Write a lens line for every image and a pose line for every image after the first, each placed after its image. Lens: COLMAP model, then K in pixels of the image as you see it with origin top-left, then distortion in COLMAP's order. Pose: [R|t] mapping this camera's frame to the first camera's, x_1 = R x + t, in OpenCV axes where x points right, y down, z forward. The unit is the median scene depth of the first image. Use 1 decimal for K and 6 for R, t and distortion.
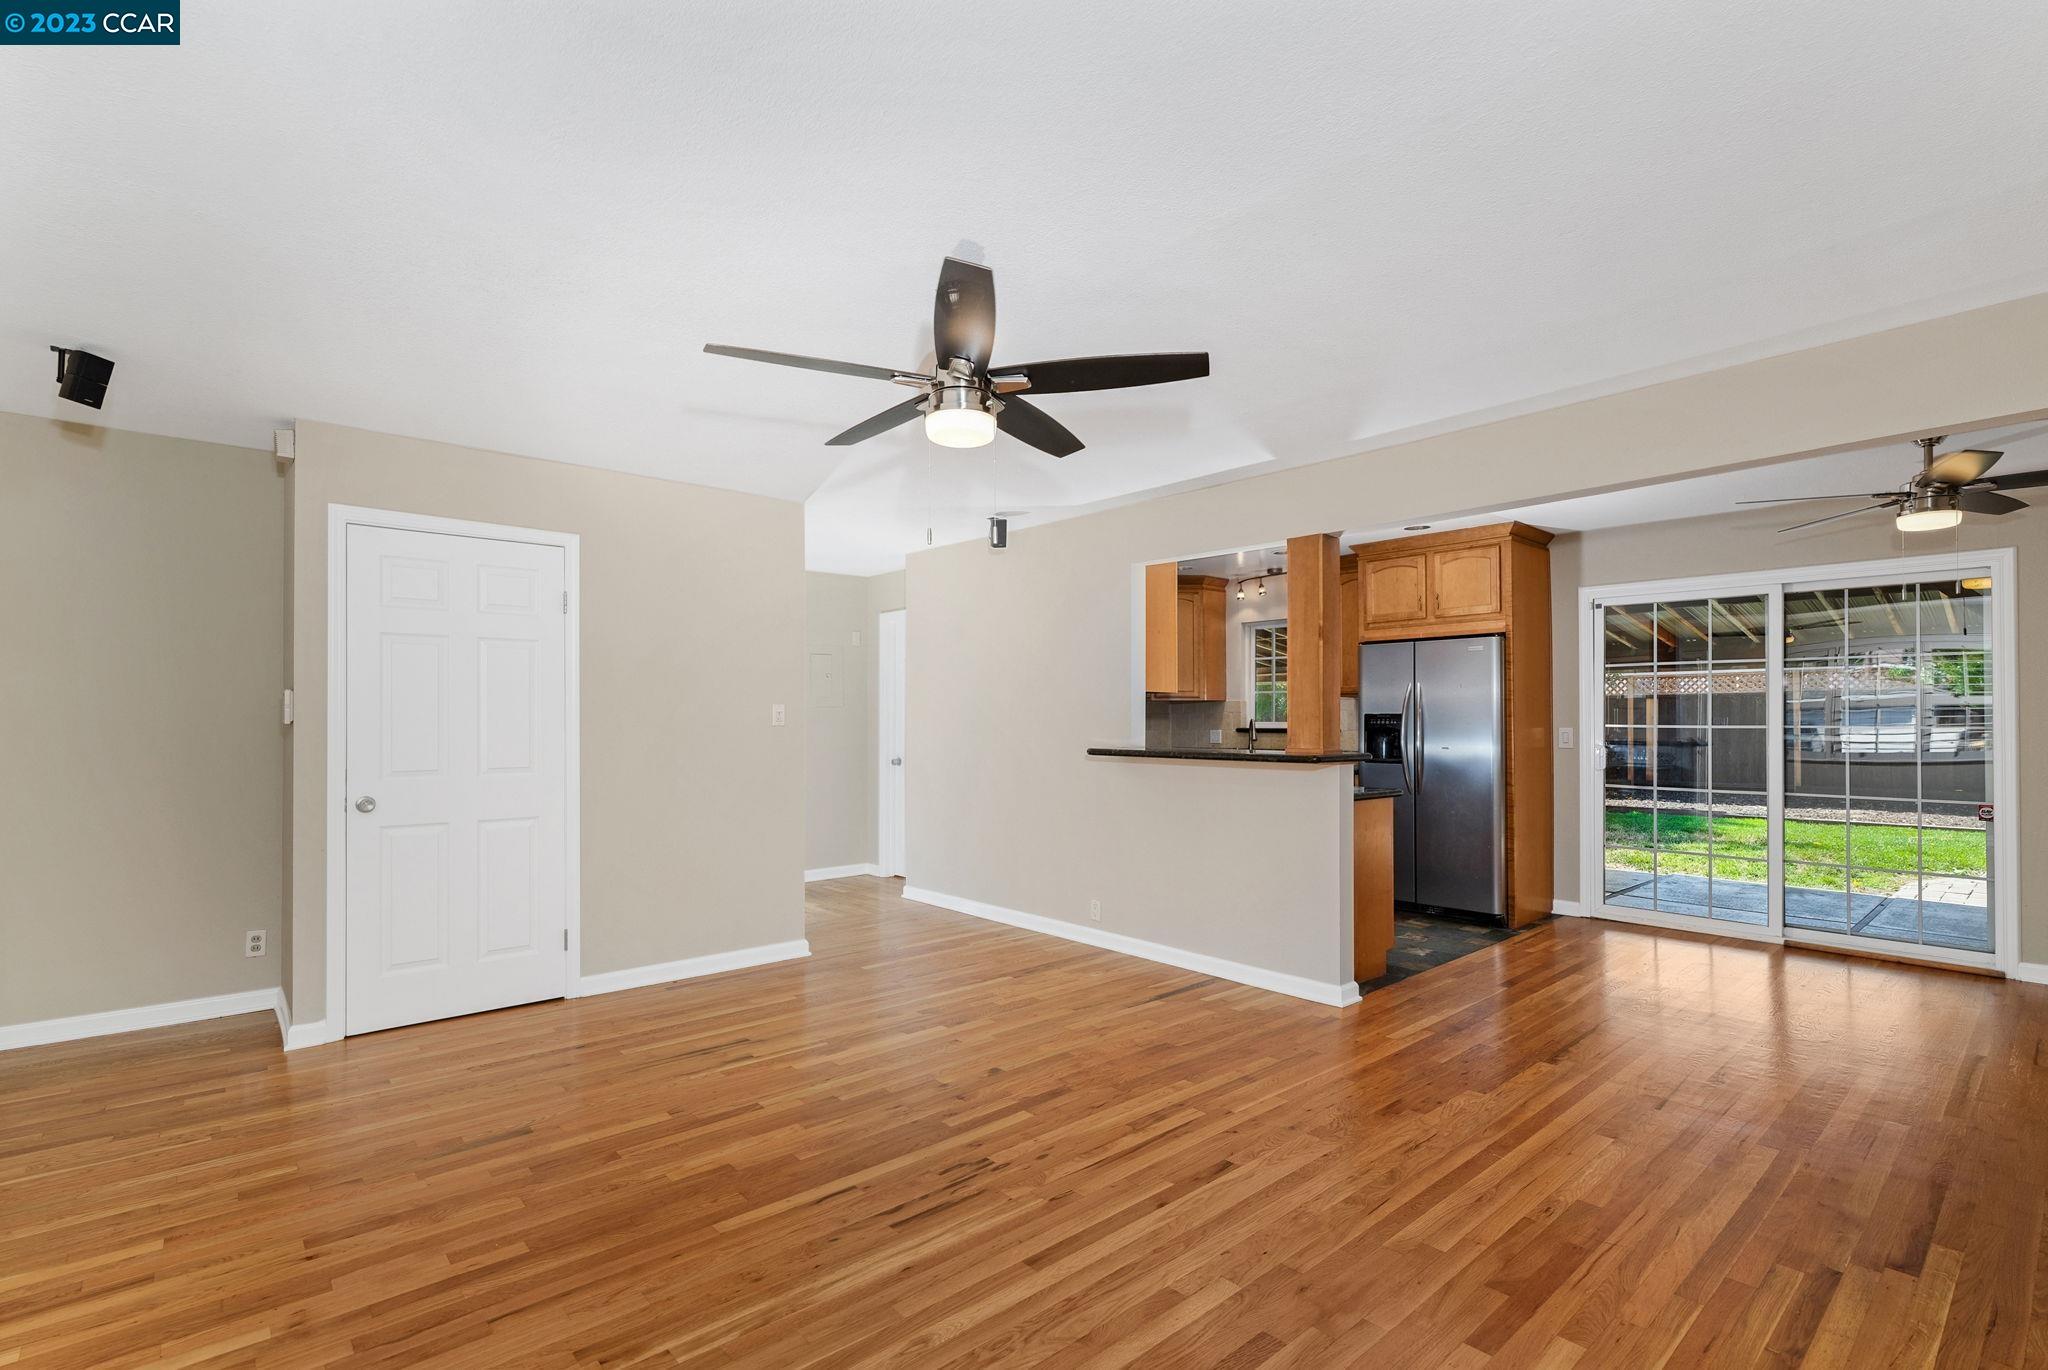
lens RADIAL K [[936.9, 0, 1036.2], [0, 936.9, 711.9], [0, 0, 1]] dist [0.000601, -0.000129]
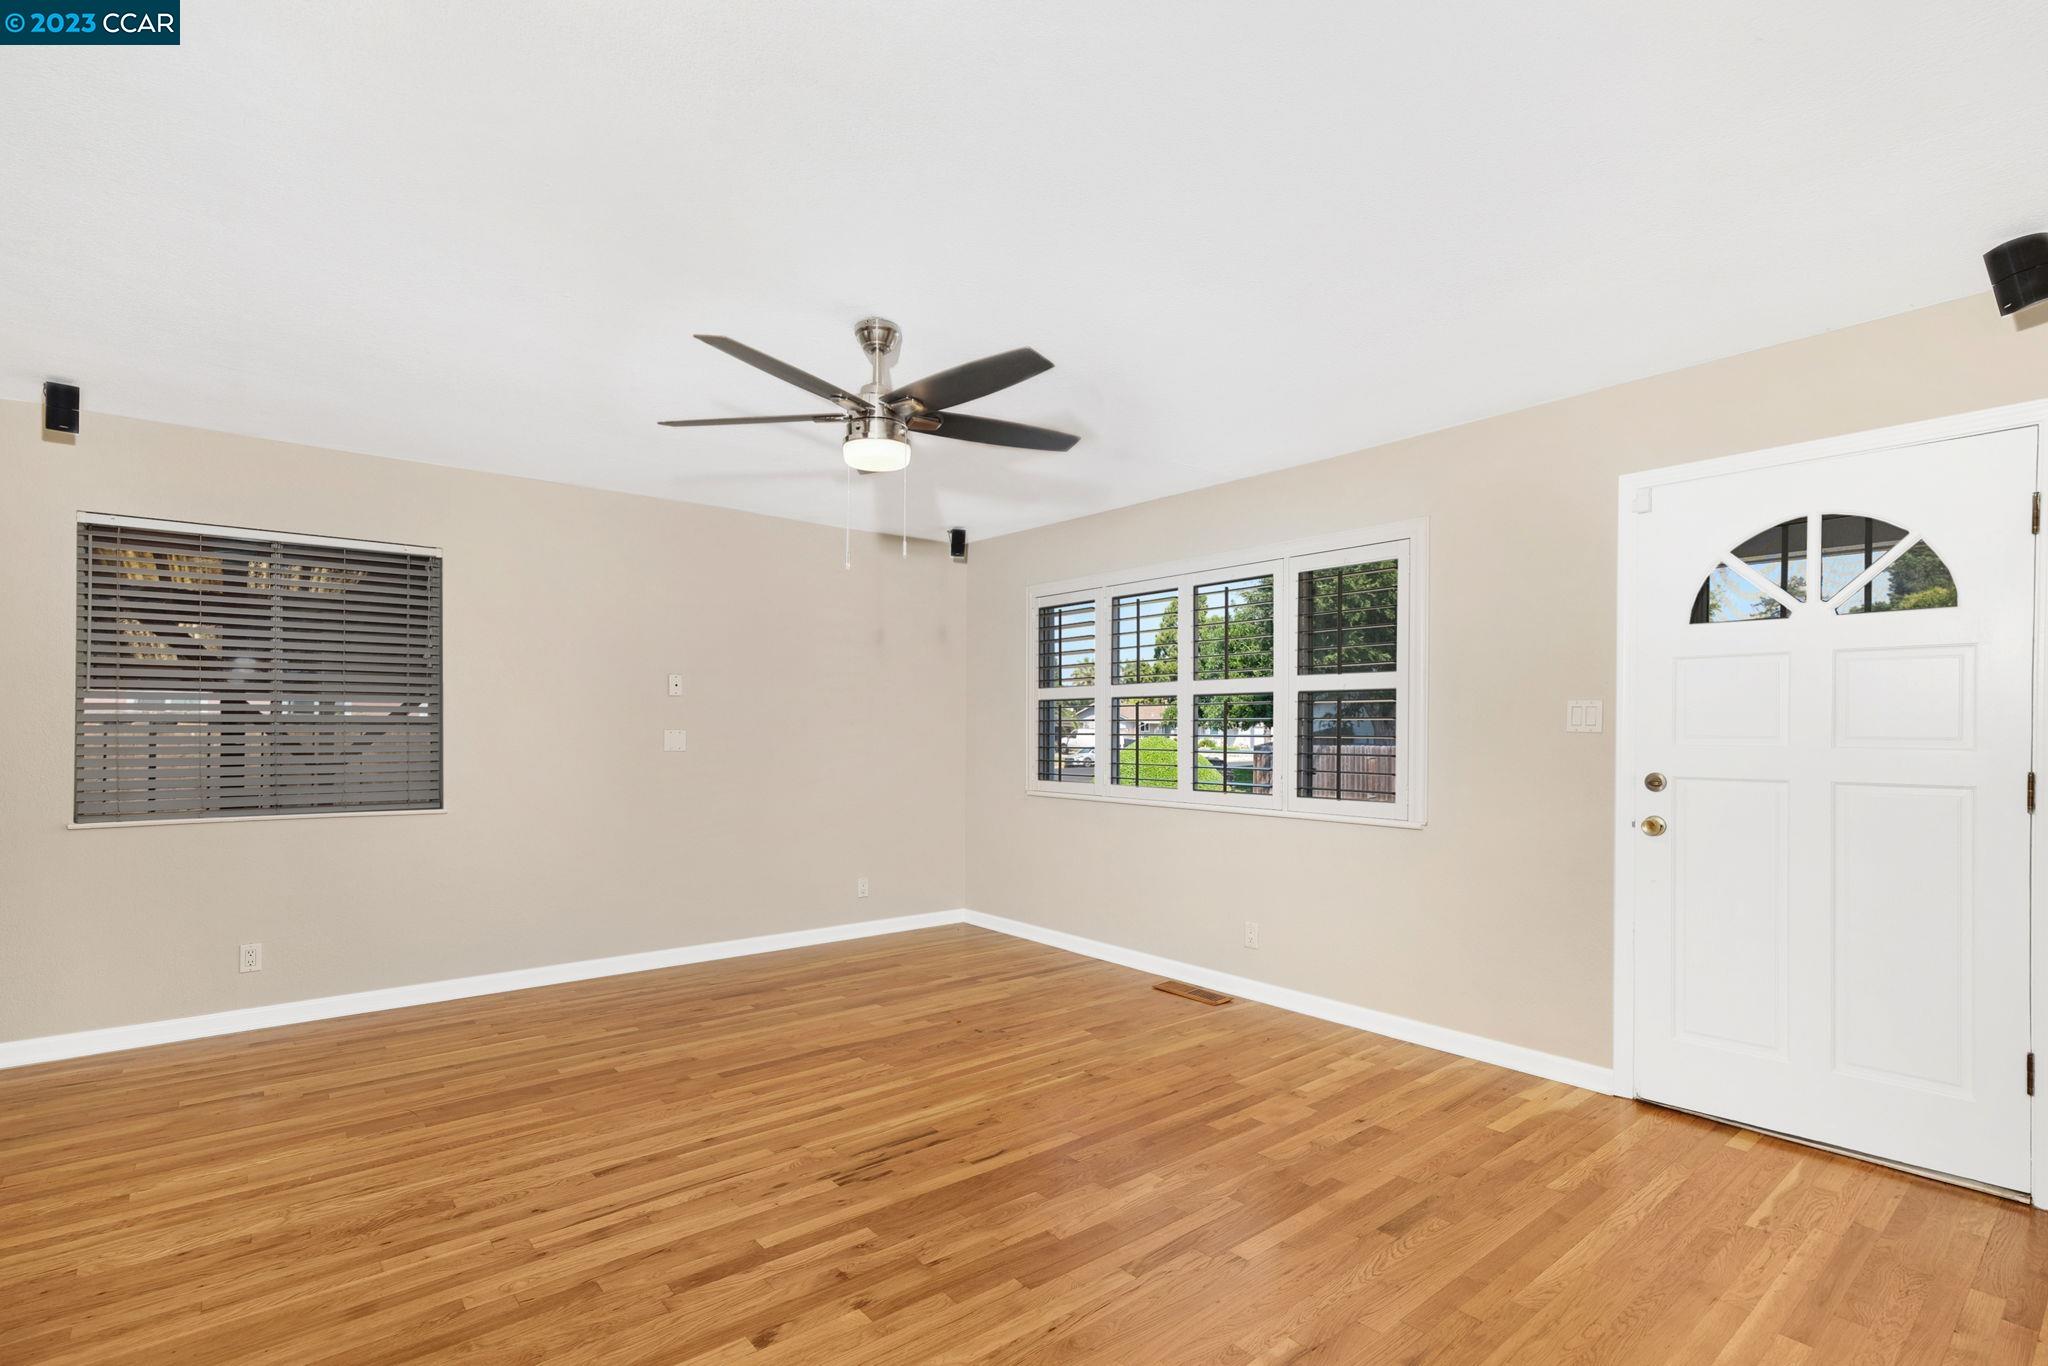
lens RADIAL K [[963.1, 0, 1023.9], [0, 963.1, 730.7], [0, 0, 1]] dist [0.000691, -0.000164]
pose [[-0.998930, -0.002199, 0.046197, -0.209336], [-0.002655, 0.999948, -0.009804, 0.018189], [-0.046173, -0.009916, -0.998884, 1.452639]]
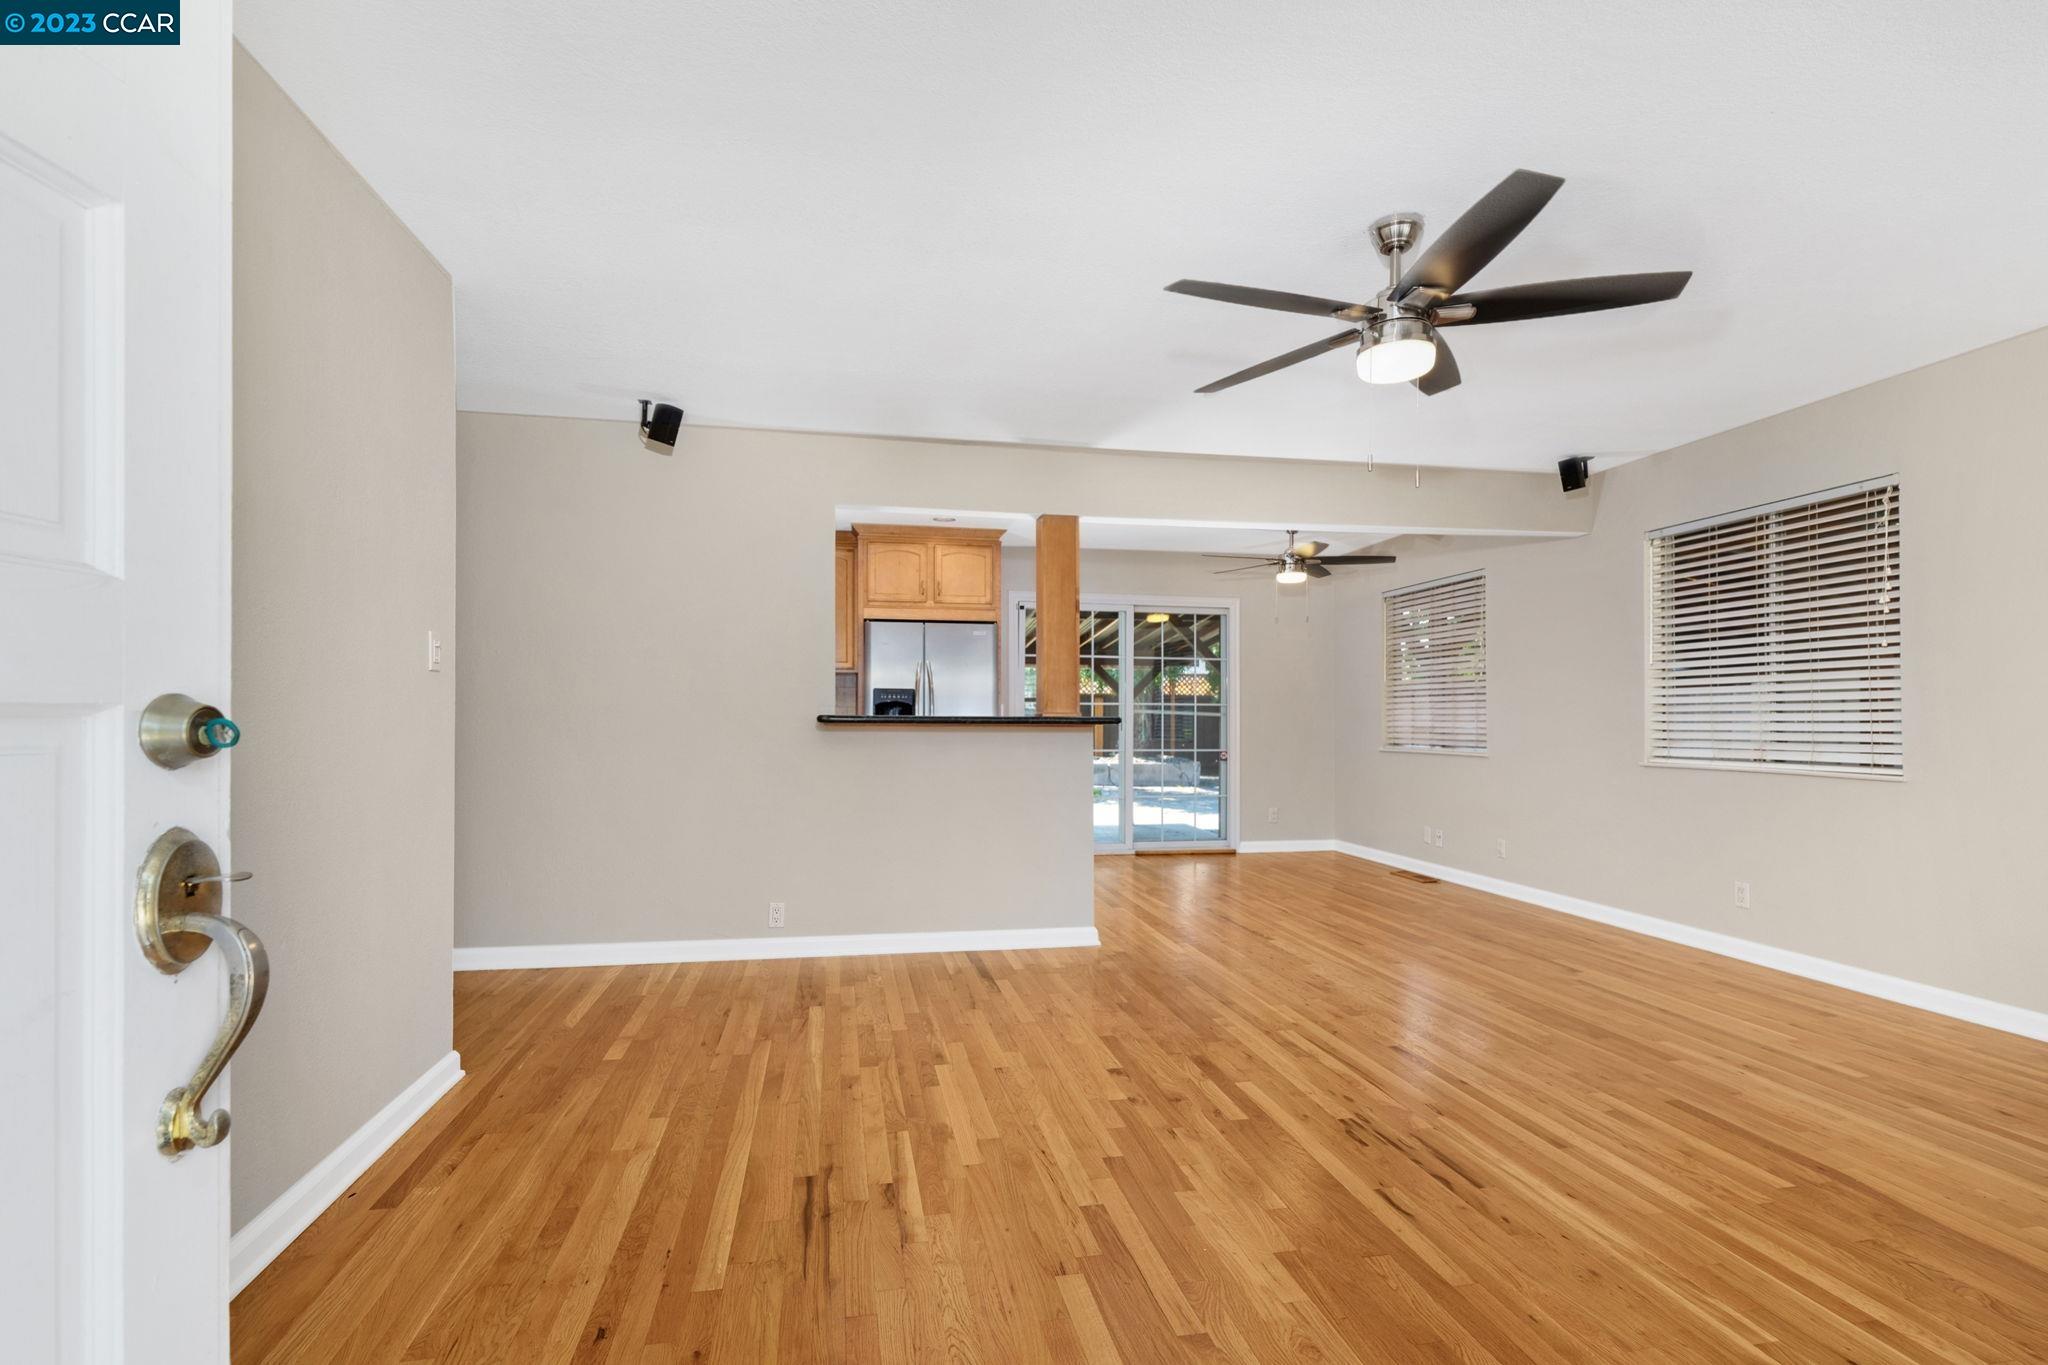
lens RADIAL K [[937.6, 0, 1010.0], [0, 937.6, 708.4], [0, 0, 1]] dist [-0.002849, -0.000670]
pose [[0.520198, 0.012138, 0.853960, -0.771741], [-0.012020, 0.999904, -0.006890, 0.050165], [-0.853961, -0.006680, 0.520294, 0.584471]]
